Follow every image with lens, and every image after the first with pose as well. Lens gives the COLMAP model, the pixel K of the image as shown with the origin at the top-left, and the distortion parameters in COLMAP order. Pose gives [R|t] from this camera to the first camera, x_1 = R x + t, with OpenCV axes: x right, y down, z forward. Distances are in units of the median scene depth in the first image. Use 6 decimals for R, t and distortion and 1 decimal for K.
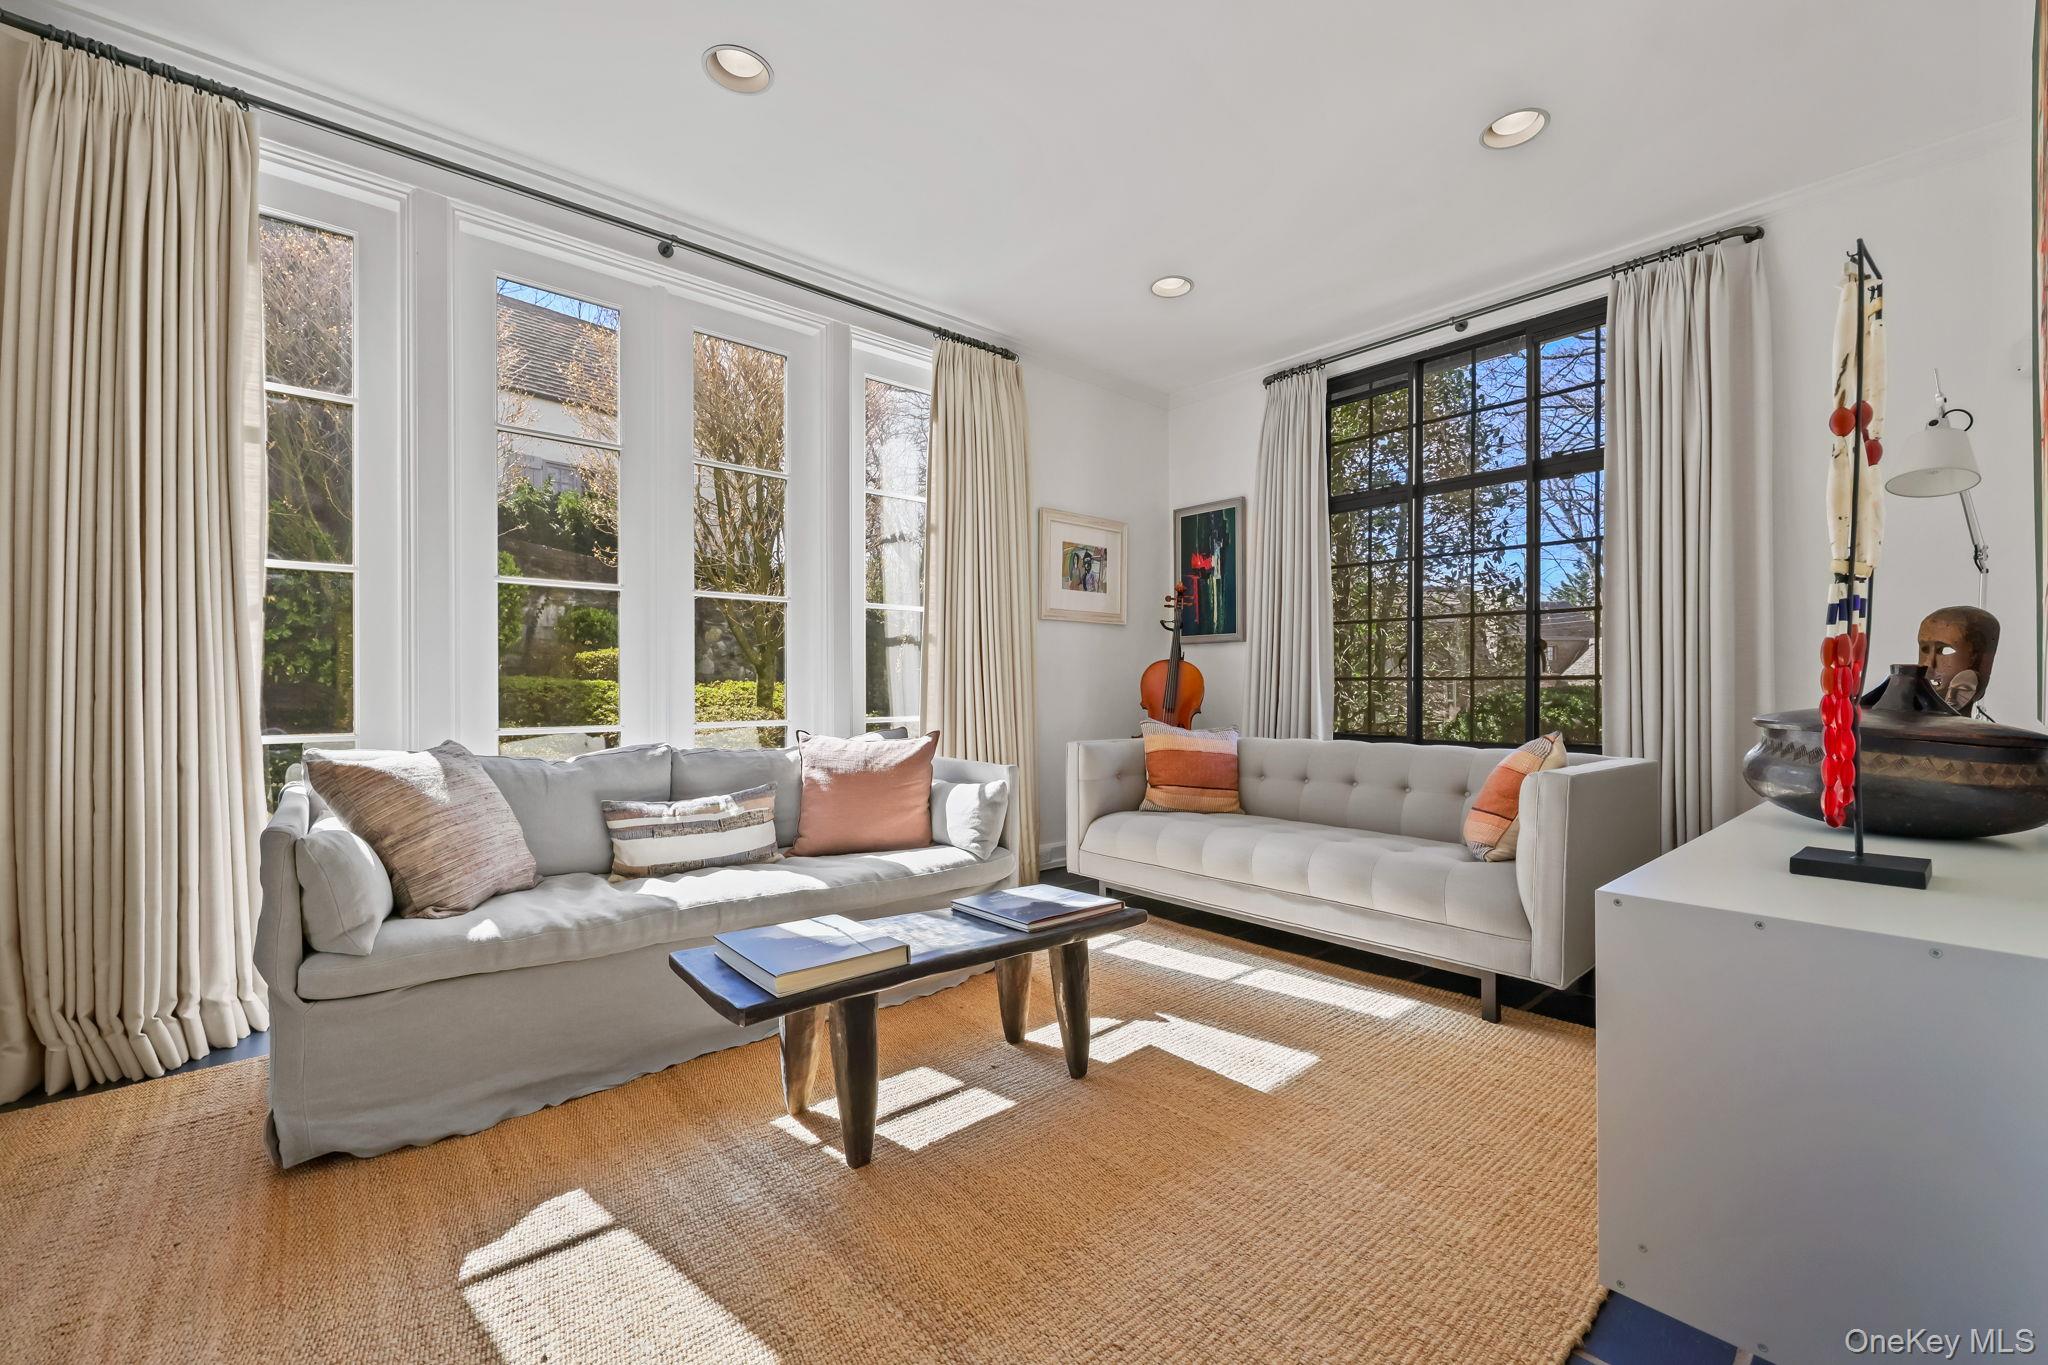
lens RADIAL K [[838.5, 0, 1024.7], [0, 838.5, 687.2], [0, 0, 1]] dist [-0.002045, 0.000700]
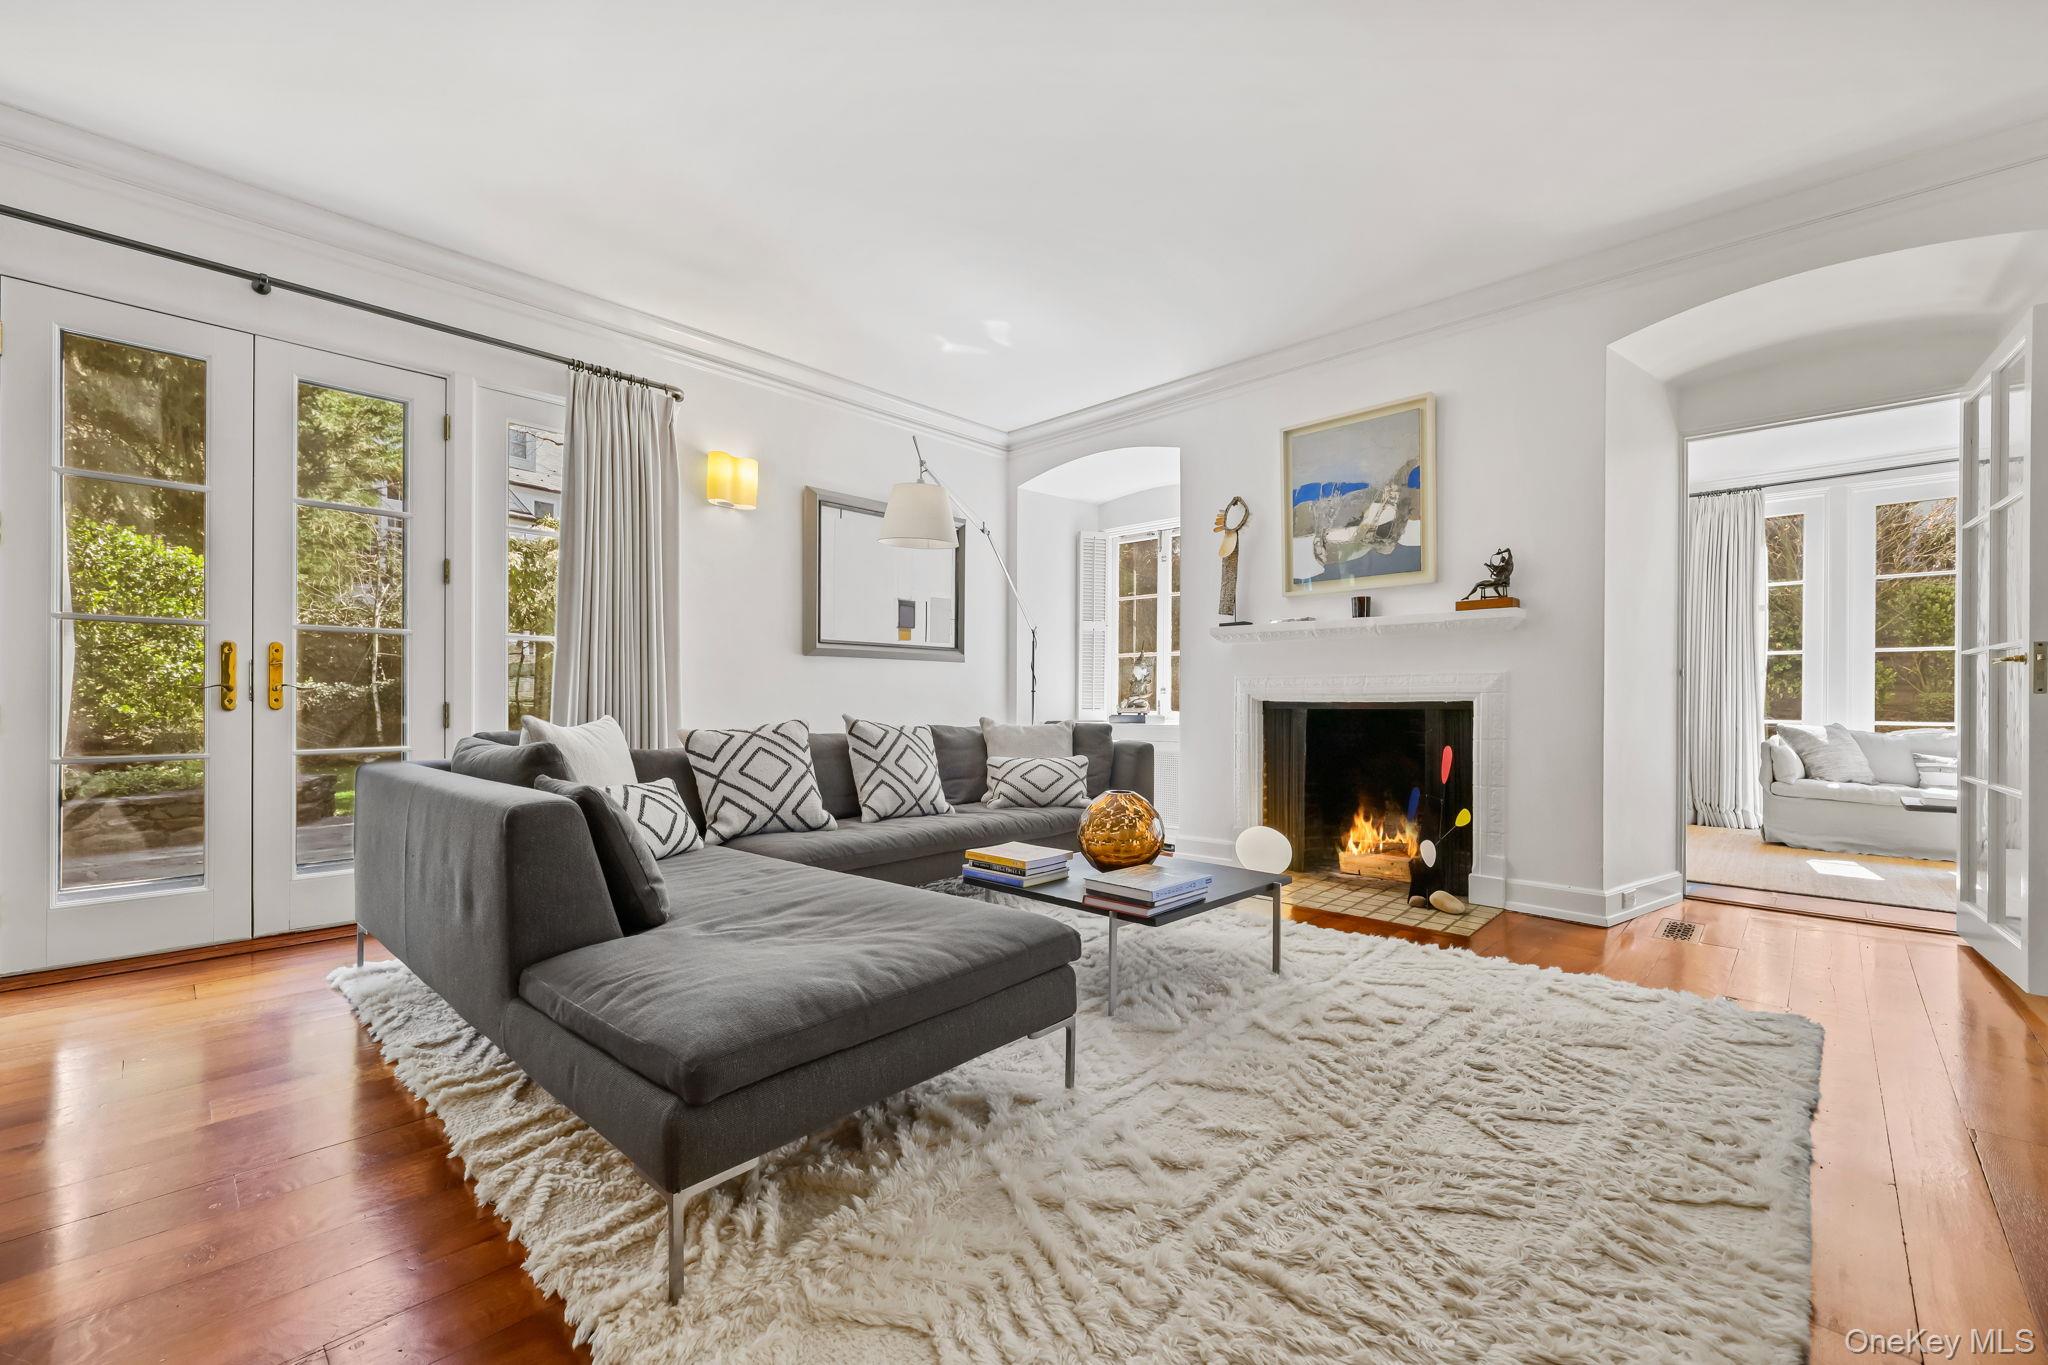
lens RADIAL K [[838.5, 0, 1026.5], [0, 838.5, 698.7], [0, 0, 1]] dist [-0.002045, 0.000700]
pose [[0.094731, 0.005195, -0.995489, 1.558781], [-0.006637, 0.999967, 0.004587, -0.004371], [0.995481, 0.006173, 0.094762, -1.632049]]
